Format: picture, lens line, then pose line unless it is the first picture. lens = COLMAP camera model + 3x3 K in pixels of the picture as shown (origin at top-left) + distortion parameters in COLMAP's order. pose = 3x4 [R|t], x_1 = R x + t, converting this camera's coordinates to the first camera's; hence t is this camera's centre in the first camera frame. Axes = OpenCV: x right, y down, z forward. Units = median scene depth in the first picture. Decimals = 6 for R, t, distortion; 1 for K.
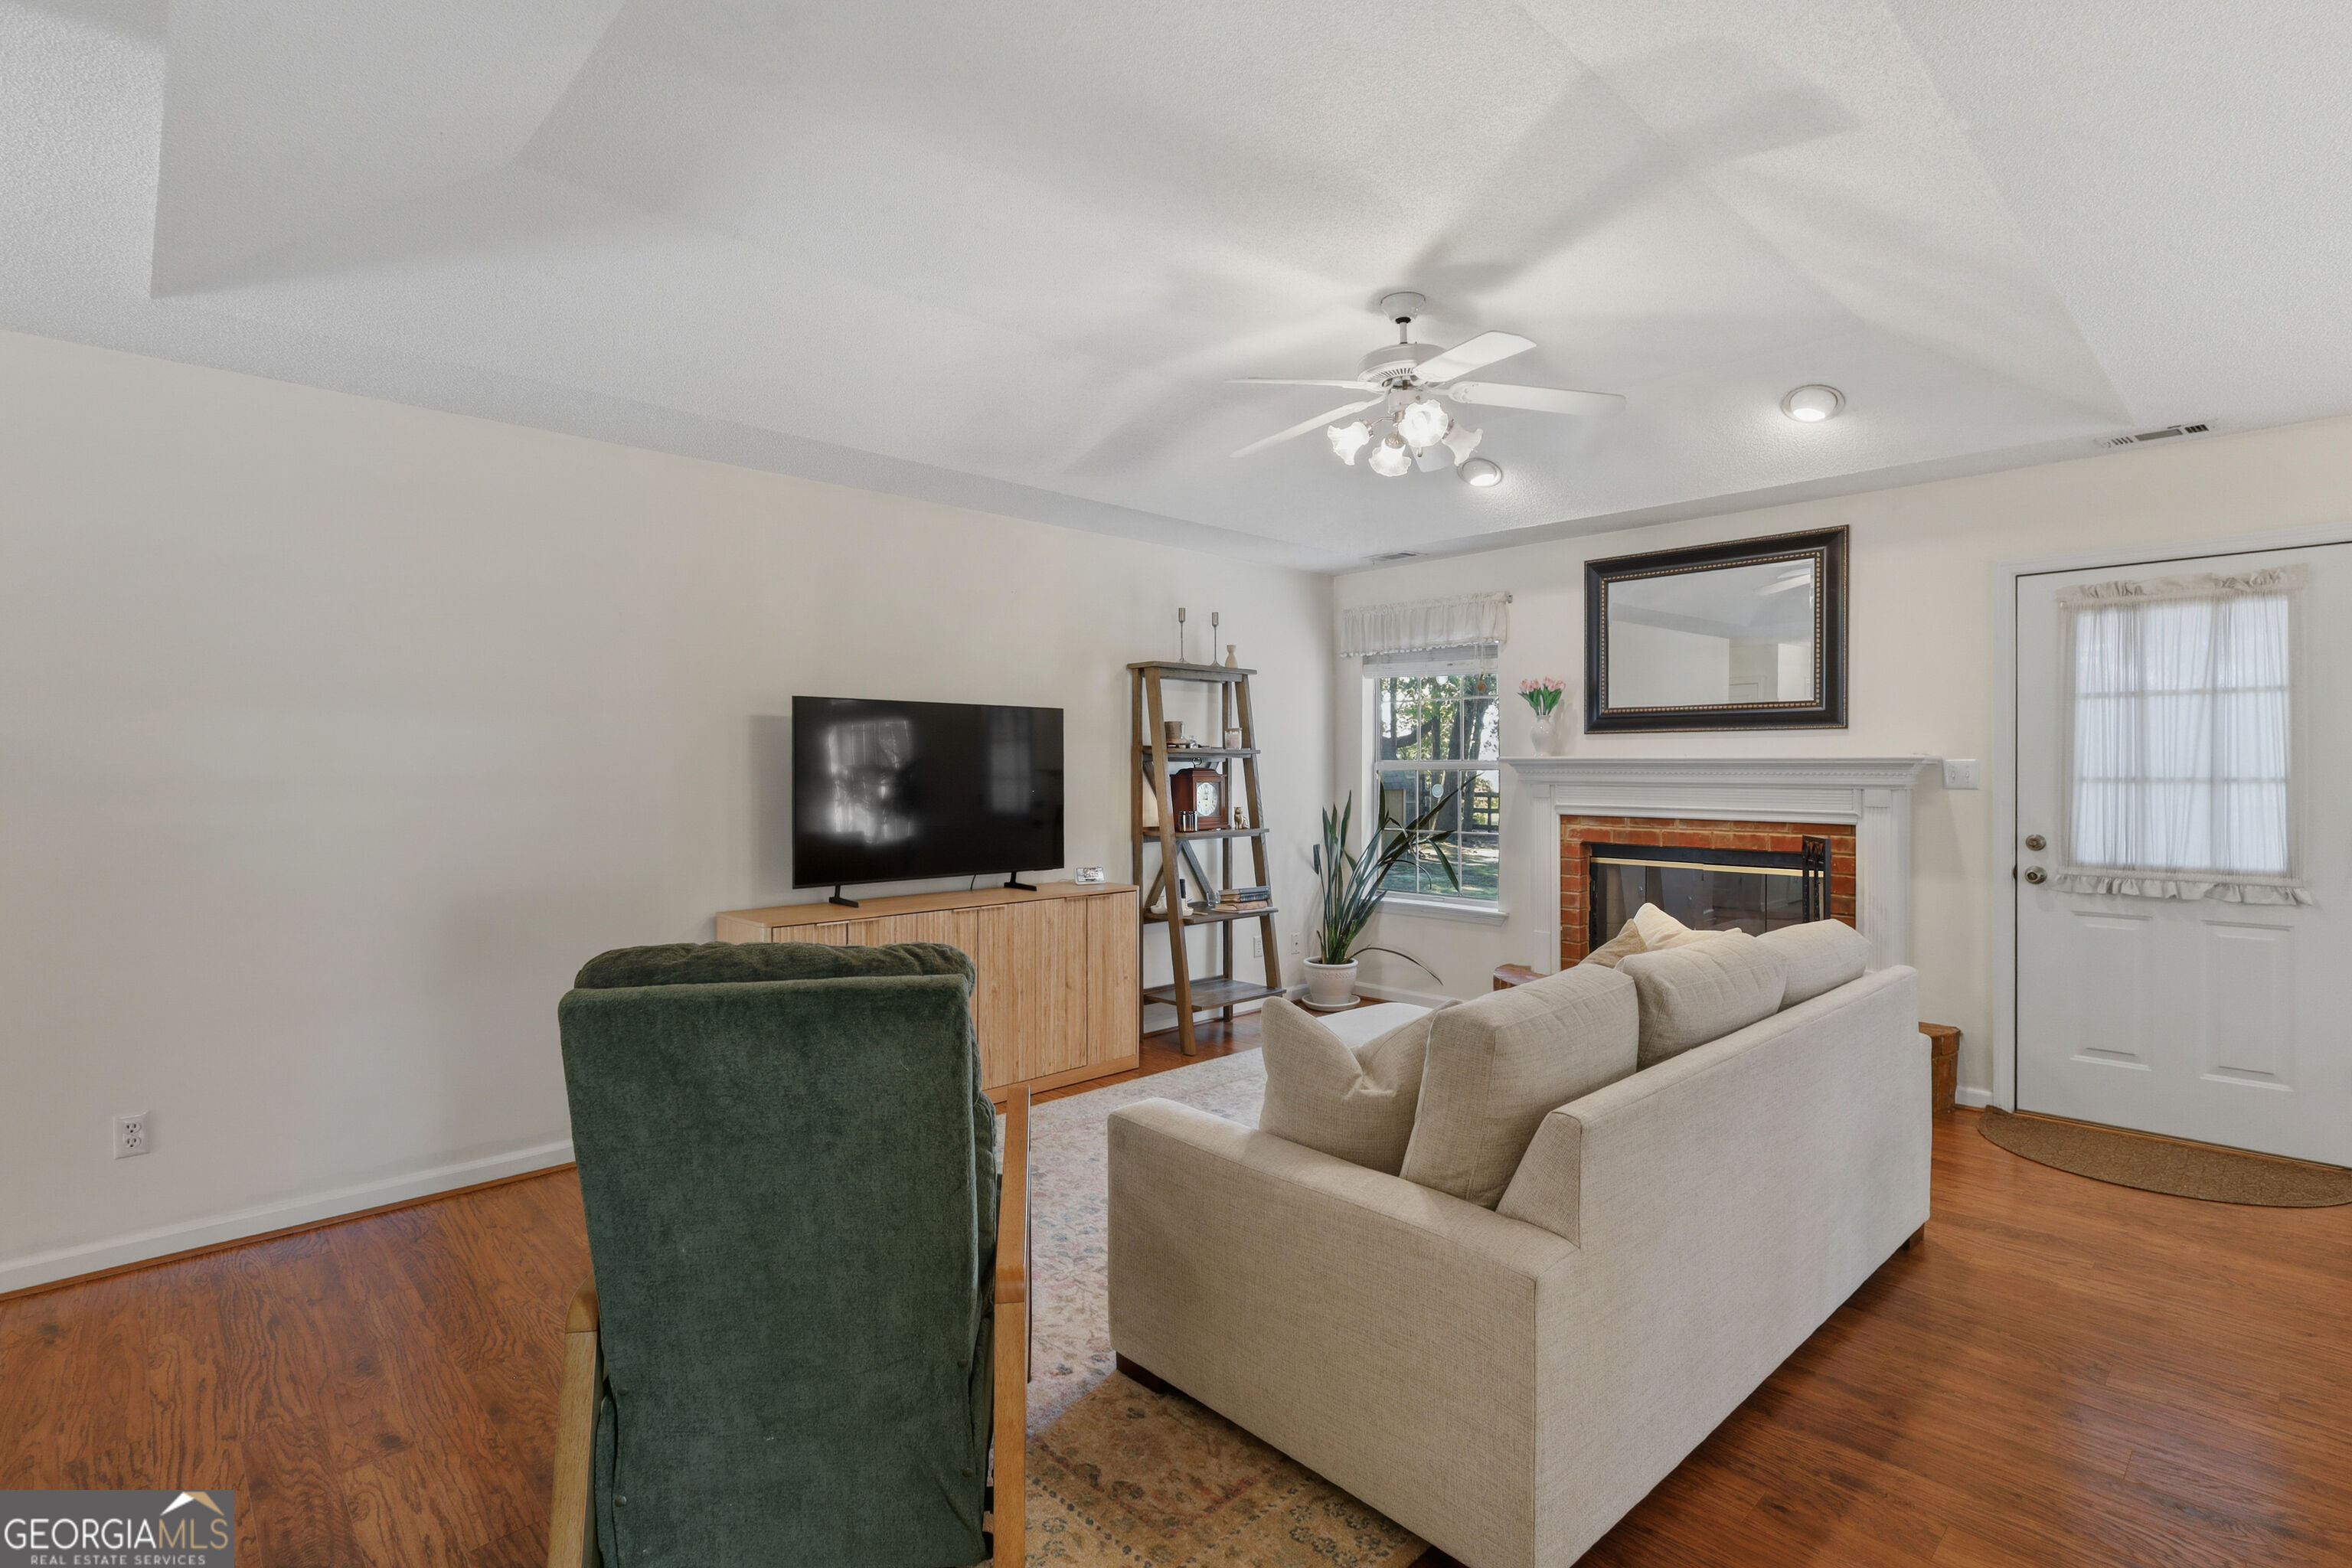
lens RADIAL K [[1129.3, 0, 1176.0], [0, 1129.3, 784.0], [0, 0, 1]] dist [0.000066, -0.000128]
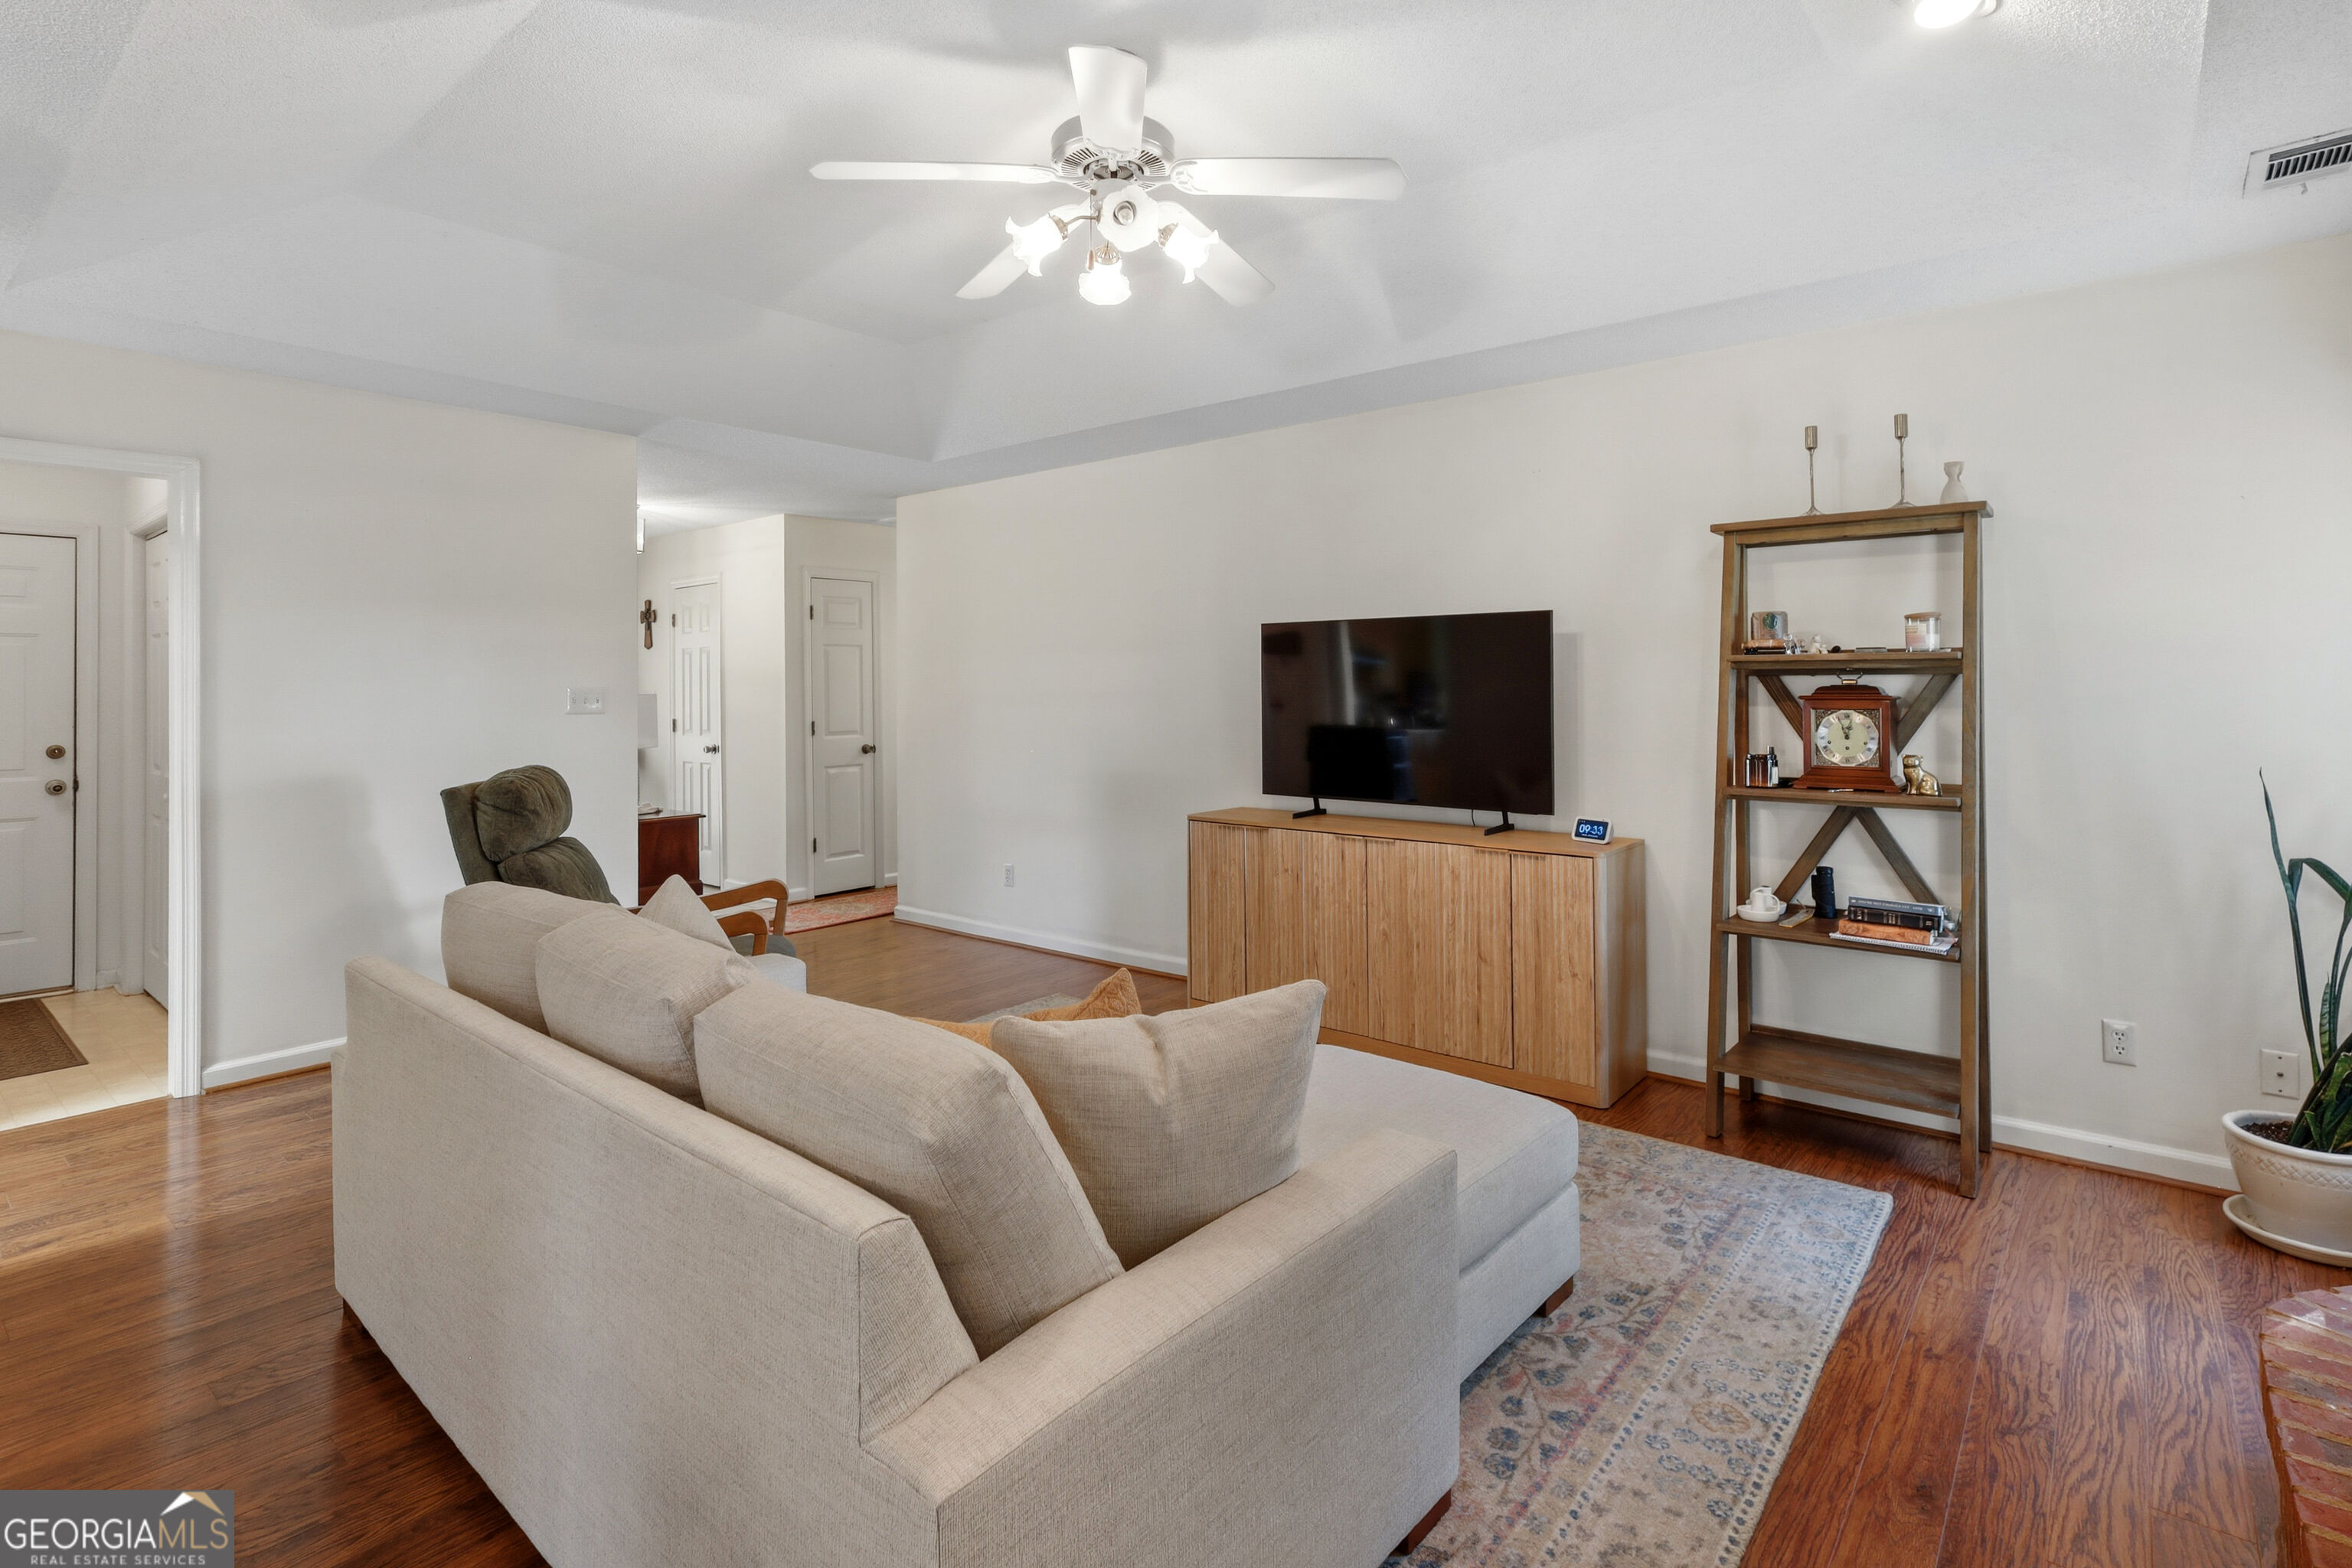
lens RADIAL K [[1131.7, 0, 1182.0], [0, 1131.7, 683.0], [0, 0, 1]] dist [0.000950, -0.000018]
pose [[0.126642, 0.000566, -0.991948, 0.653557], [-0.009507, 0.999955, -0.000643, -0.013353], [0.991903, 0.009512, 0.126642, 0.660477]]
